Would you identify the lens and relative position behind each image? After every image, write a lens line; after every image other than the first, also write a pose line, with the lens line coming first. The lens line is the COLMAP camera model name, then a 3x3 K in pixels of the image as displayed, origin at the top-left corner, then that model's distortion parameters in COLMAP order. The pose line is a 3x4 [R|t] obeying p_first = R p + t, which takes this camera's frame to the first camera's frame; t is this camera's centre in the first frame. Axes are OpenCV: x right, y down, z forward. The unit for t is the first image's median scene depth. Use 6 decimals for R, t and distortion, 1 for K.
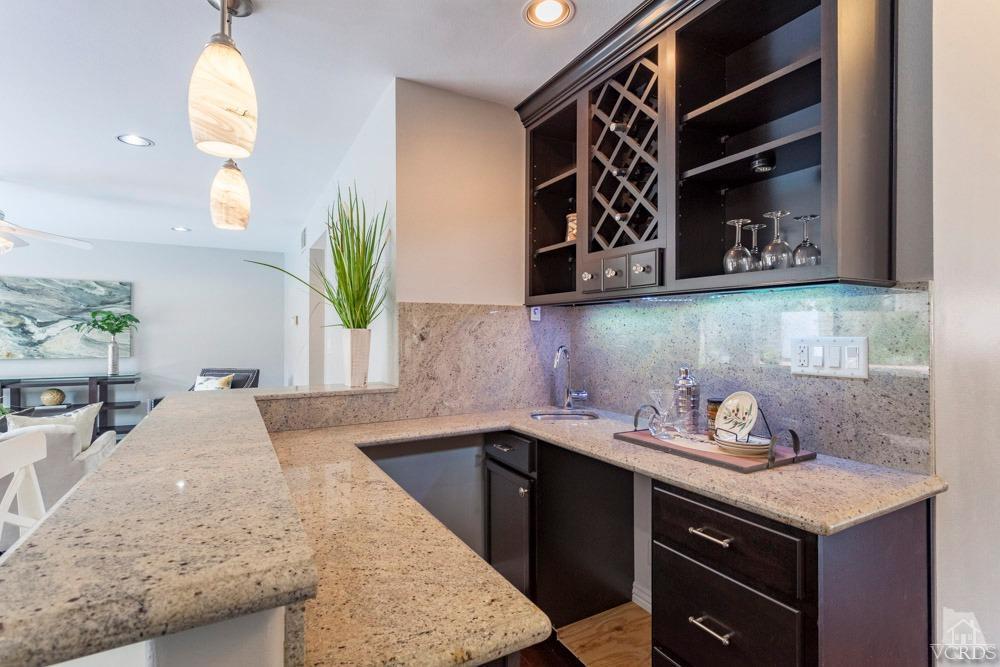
lens RADIAL K [[493.6, 0, 501.2], [0, 493.6, 335.8], [0, 0, 1]] dist [0.000336, 0.001631]
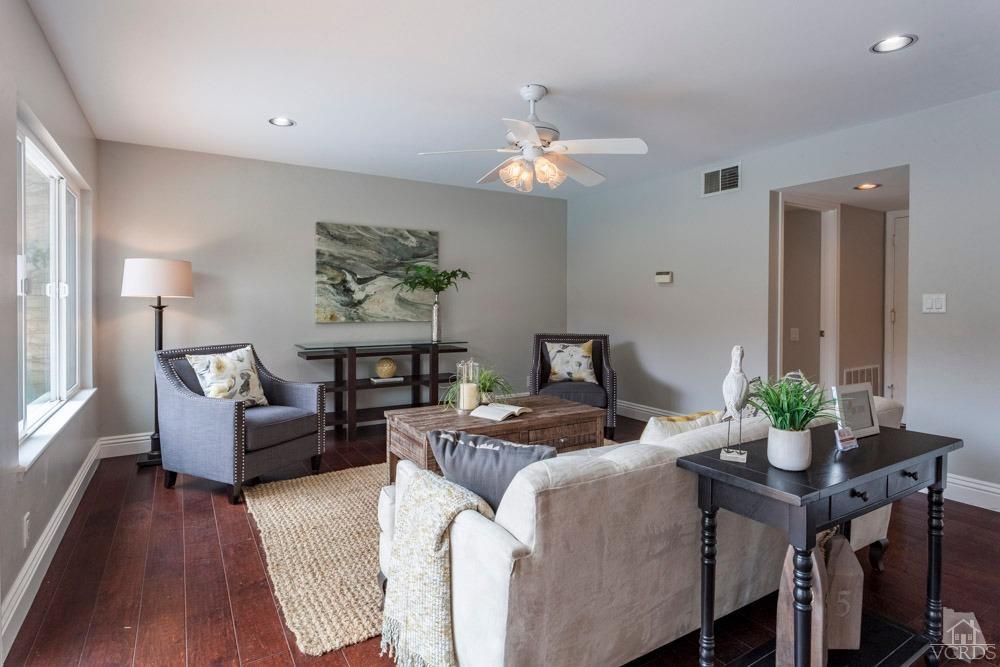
lens RADIAL K [[517.3, 0, 502.9], [0, 517.3, 308.9], [0, 0, 1]] dist [-0.012819, 0.005666]
pose [[0.999233, 0.000702, 0.039151, -0.756522], [-0.001140, 0.999937, 0.011152, 0.014481], [-0.039140, -0.011188, 0.999171, 0.124206]]
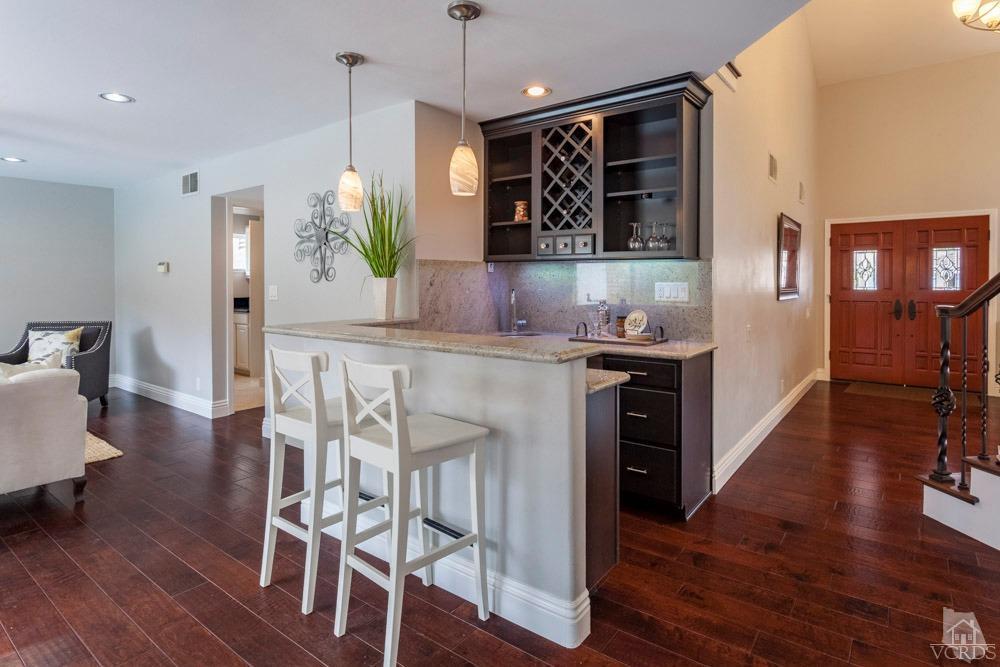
lens RADIAL K [[517.3, 0, 531.4], [0, 517.3, 296.5], [0, 0, 1]] dist [-0.012819, 0.005666]
pose [[0.906877, -0.012646, 0.421205, -0.204524], [0.002229, 0.999680, 0.025213, 0.001081], [-0.421388, -0.021926, 0.906615, -0.186329]]
